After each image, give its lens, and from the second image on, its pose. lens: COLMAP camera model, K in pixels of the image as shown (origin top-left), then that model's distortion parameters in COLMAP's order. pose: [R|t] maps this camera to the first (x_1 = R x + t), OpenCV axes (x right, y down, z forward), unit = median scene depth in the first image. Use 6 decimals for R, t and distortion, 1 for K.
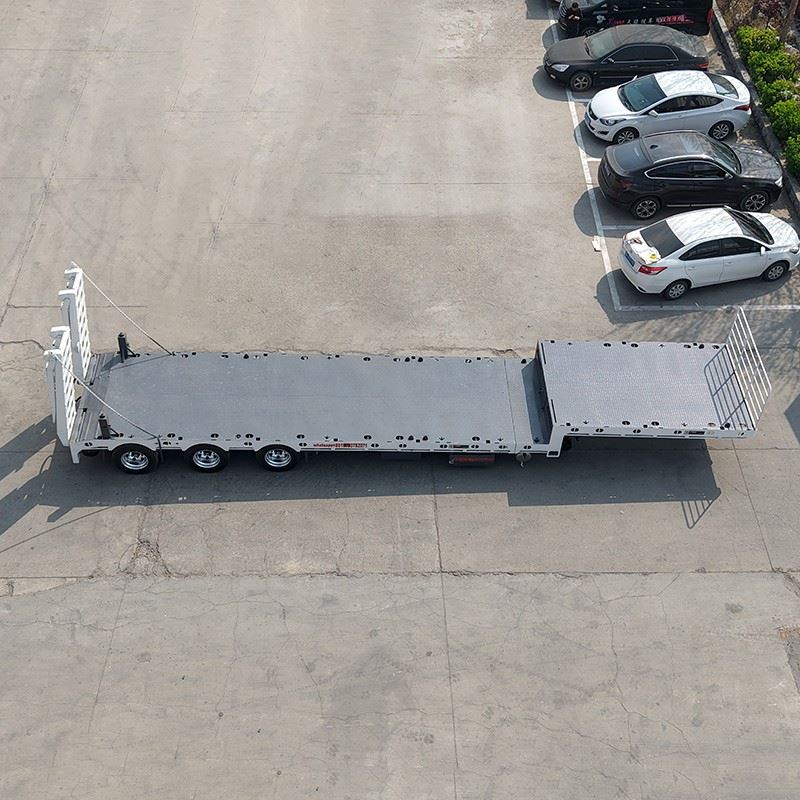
lens RADIAL K [[1086.1, 0, 383.7], [0, 1086.1, 381.7], [0, 0, 1]] dist [0.199914, -0.646430]
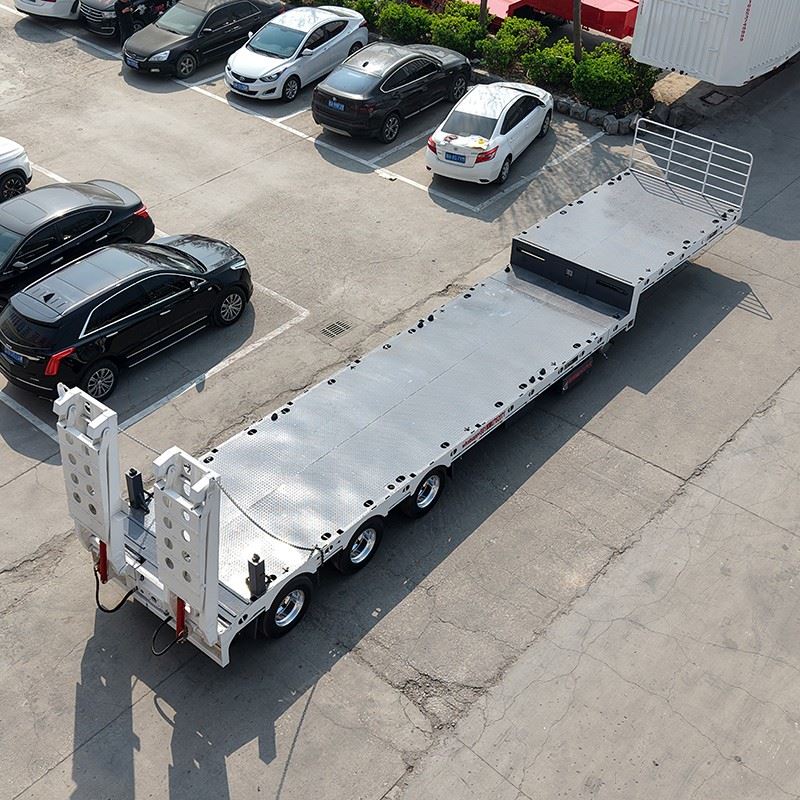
lens RADIAL K [[1086.1, 0, 383.7], [0, 1086.1, 381.7], [0, 0, 1]] dist [0.199914, -0.646430]
pose [[0.670419, -0.459201, 0.582815, -0.513095], [0.521180, 0.850521, 0.070607, -0.059858], [-0.528119, 0.256415, 0.809532, 0.417993]]
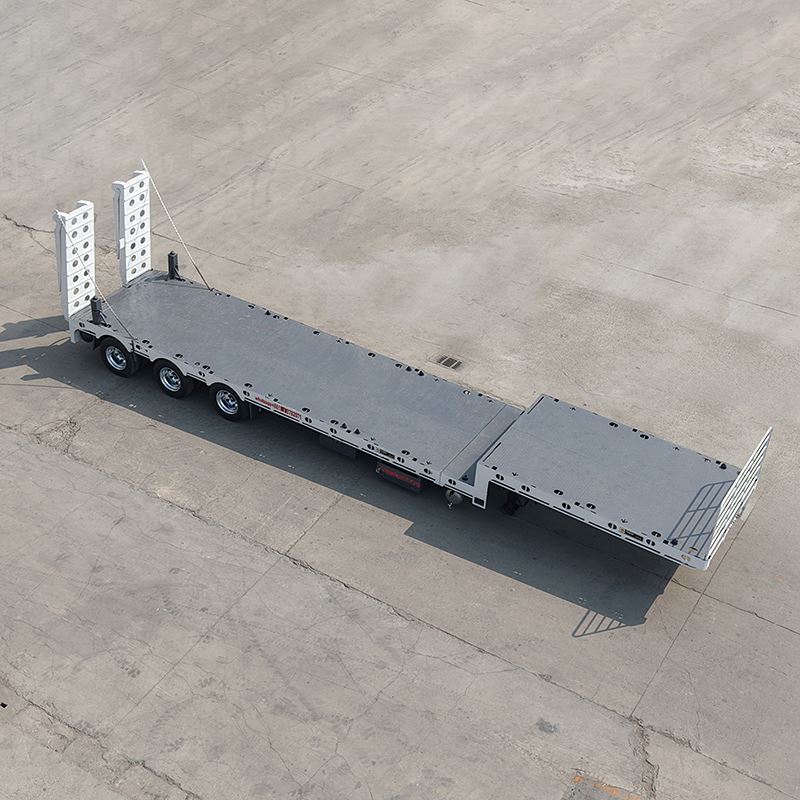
lens RADIAL K [[1155.7, 0, 374.4], [0, 1155.7, 399.7], [0, 0, 1]] dist [0.210922, -0.822013]
pose [[0.834758, 0.324003, -0.445197, 0.475362], [-0.394723, 0.915849, -0.073585, 0.093508], [0.383892, 0.237155, 0.892404, 0.135920]]
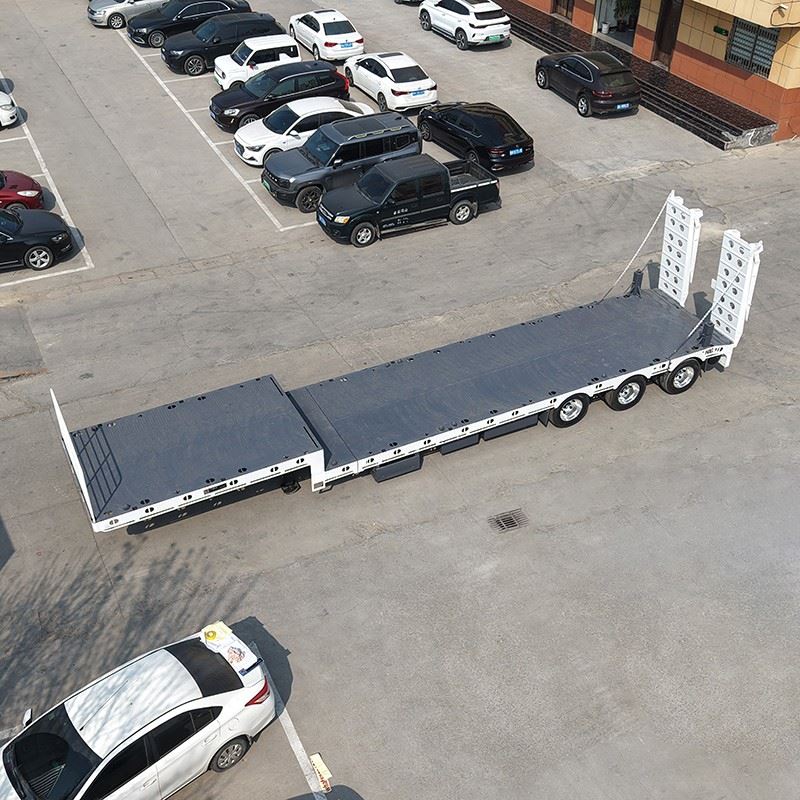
lens RADIAL K [[977.9, 0, 384.5], [0, 977.9, 400.5], [0, 0, 1]] dist [0.134455, -0.459384]
pose [[-0.904196, 0.231900, -0.358681, 0.383865], [-0.319793, 0.189104, 0.928425, -0.806844], [0.283129, 0.954181, -0.096827, 1.128223]]
